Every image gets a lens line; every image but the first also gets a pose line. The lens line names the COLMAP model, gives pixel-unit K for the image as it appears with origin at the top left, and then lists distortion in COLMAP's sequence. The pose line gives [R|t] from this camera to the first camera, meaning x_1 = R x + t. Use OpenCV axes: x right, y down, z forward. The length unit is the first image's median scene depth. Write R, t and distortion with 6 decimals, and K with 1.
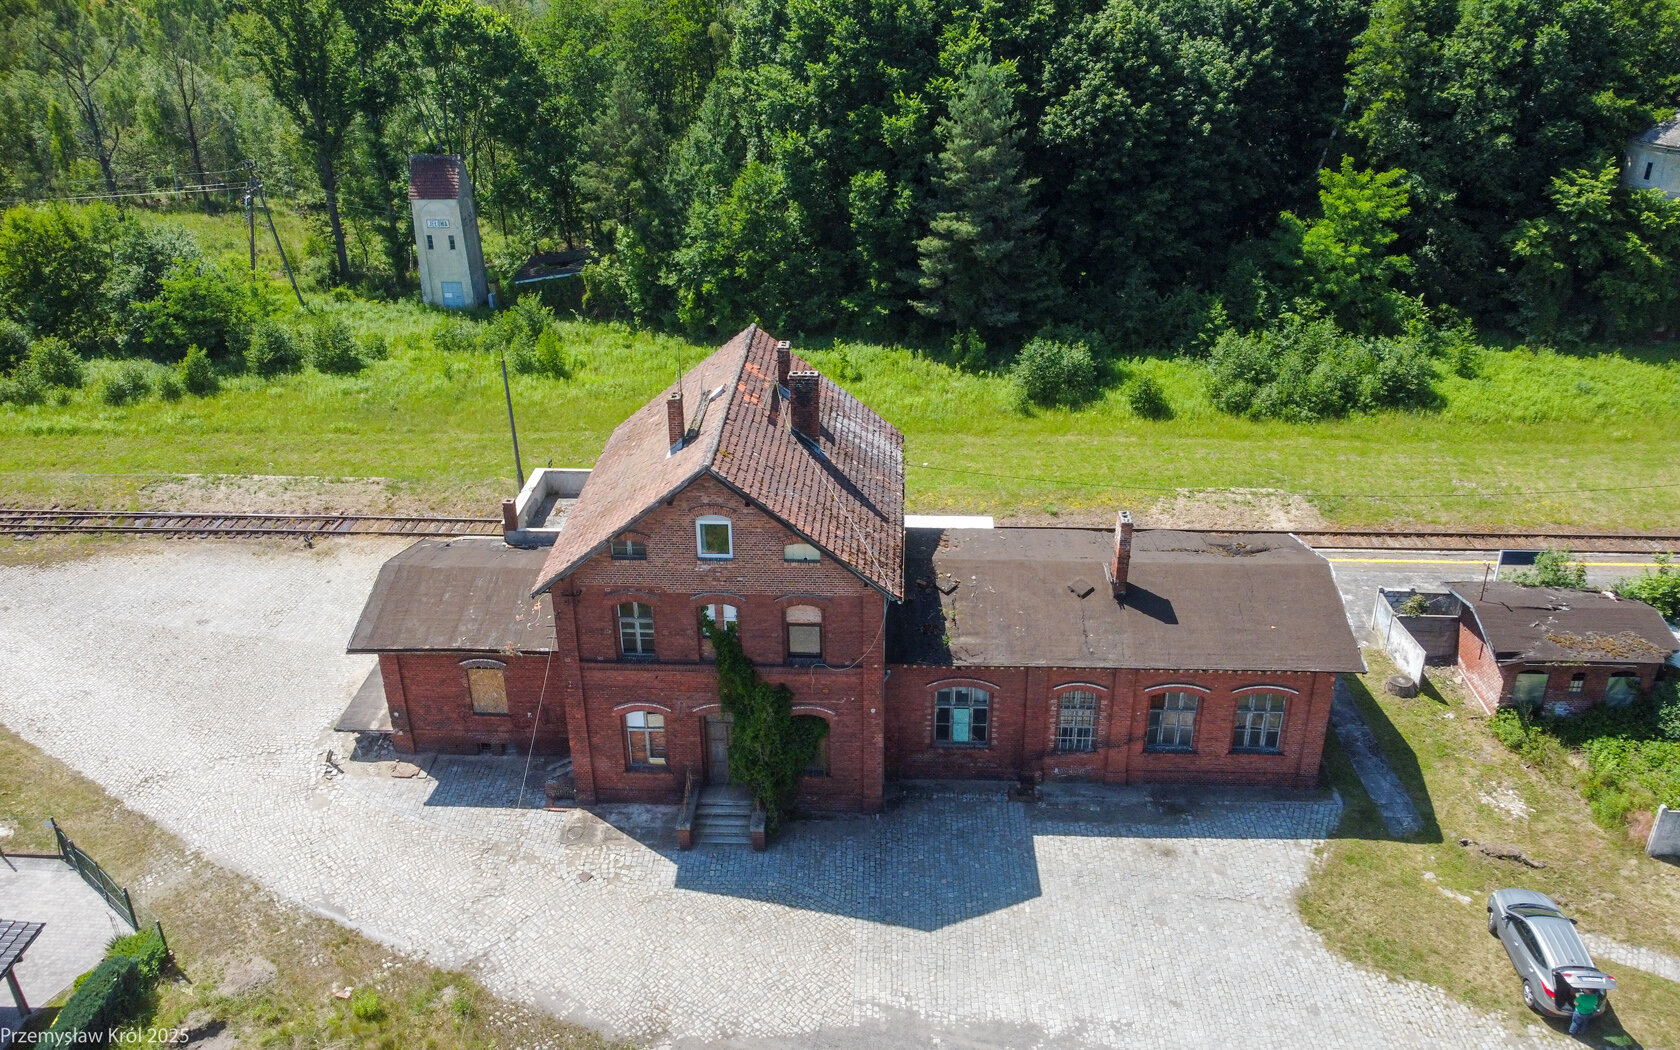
lens RADIAL K [[1408.9, 0, 864.6], [0, 1408.9, 577.6], [0, 0, 1]] dist [-0.001600, -0.000012]
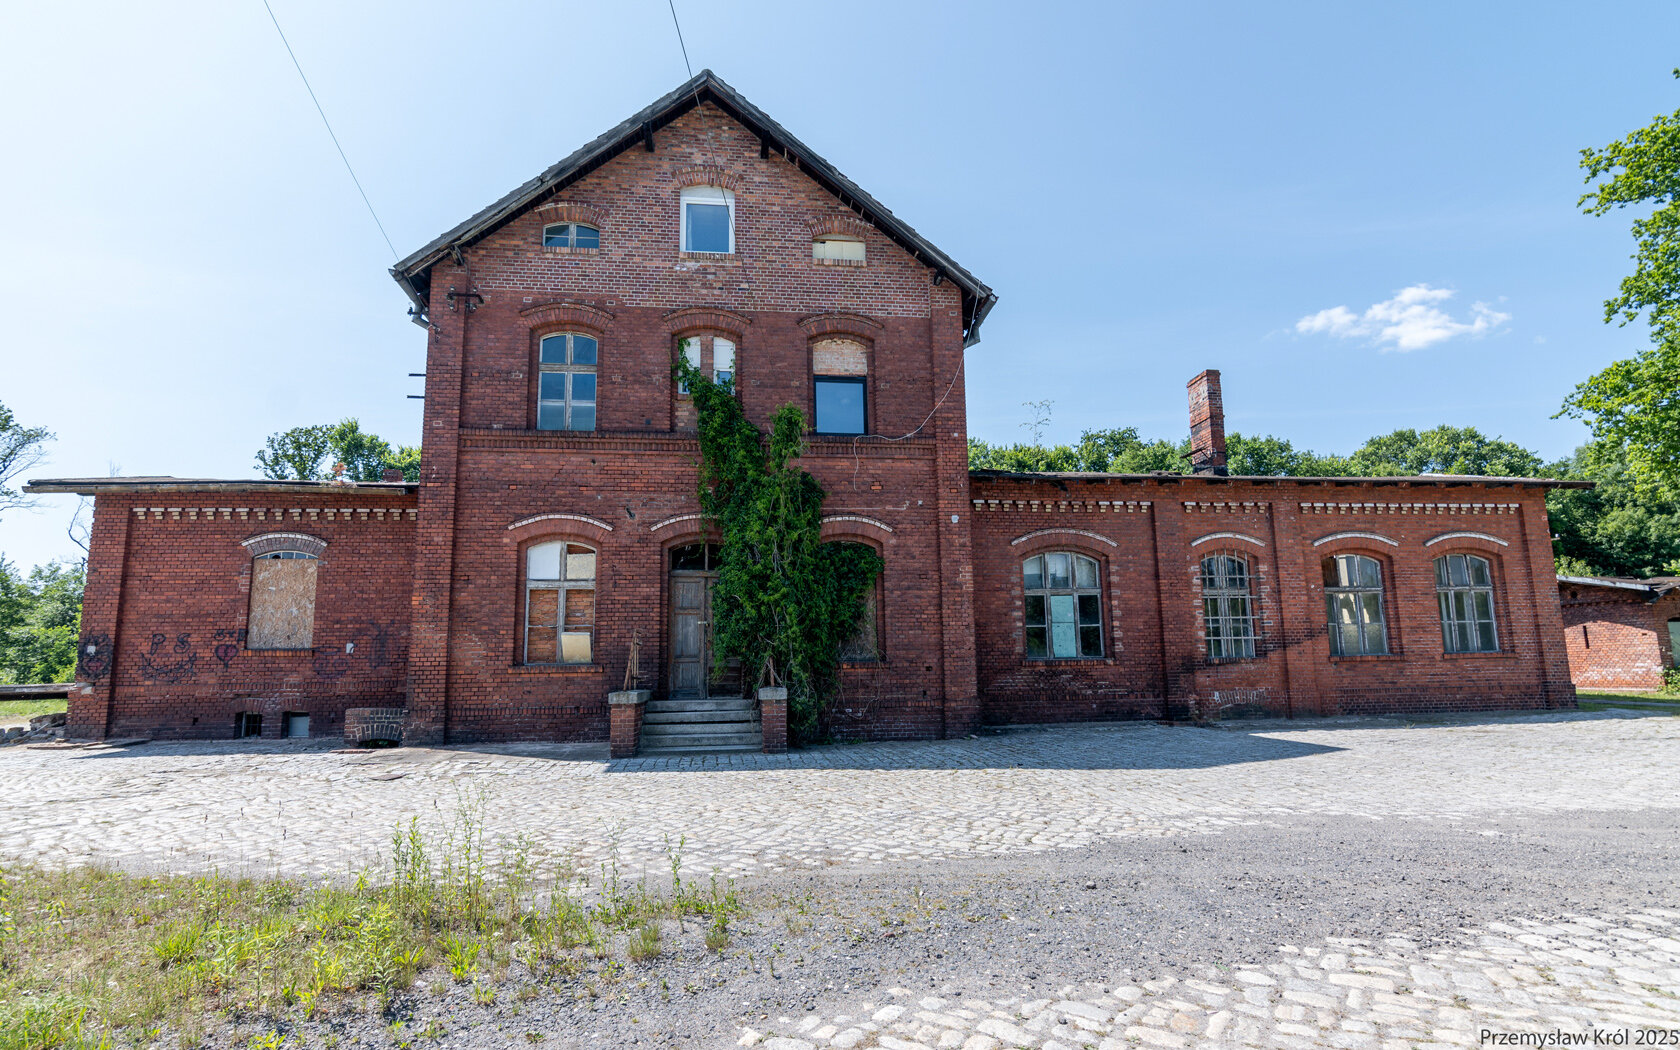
lens RADIAL K [[868.3, 0, 840.0], [0, 868.3, 525.0], [0, 0, 1]] dist [0.002547, 0.001133]
pose [[0.986564, 0.008780, 0.163139, -0.105517], [0.092370, 0.793656, -0.601314, 0.321273], [-0.134755, 0.608303, 0.782181, 0.723249]]
